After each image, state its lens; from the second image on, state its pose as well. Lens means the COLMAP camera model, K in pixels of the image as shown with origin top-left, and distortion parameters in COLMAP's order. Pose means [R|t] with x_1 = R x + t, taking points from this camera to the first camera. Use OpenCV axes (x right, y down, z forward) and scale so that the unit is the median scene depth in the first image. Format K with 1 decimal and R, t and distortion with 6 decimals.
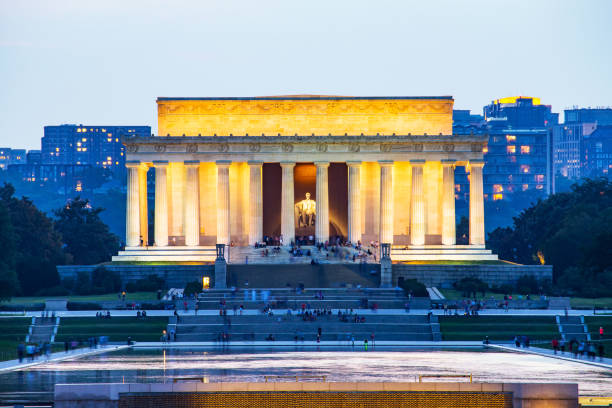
lens RADIAL K [[4316.9, 0, 306.0], [0, 4316.9, 204.0], [0, 0, 1]] dist [1.858815, -17.771332]
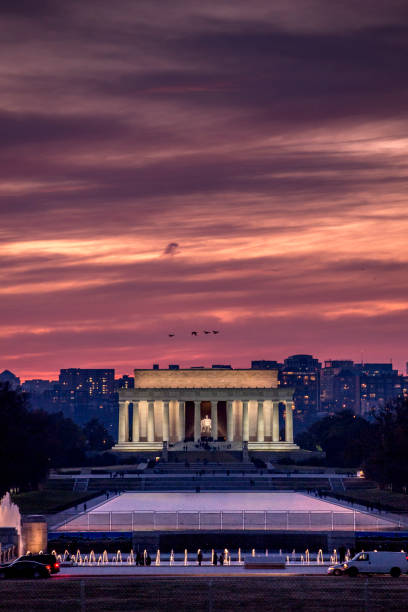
lens RADIAL K [[3796.8, 0, 204.0], [0, 3796.8, 306.0], [0, 0, 1]] dist [2.259562, 1.842139]
pose [[0.999822, 0.001841, 0.018767, -0.035206], [-0.001800, 0.999996, -0.002179, -0.050870], [-0.018771, 0.002145, 0.999822, -0.809113]]
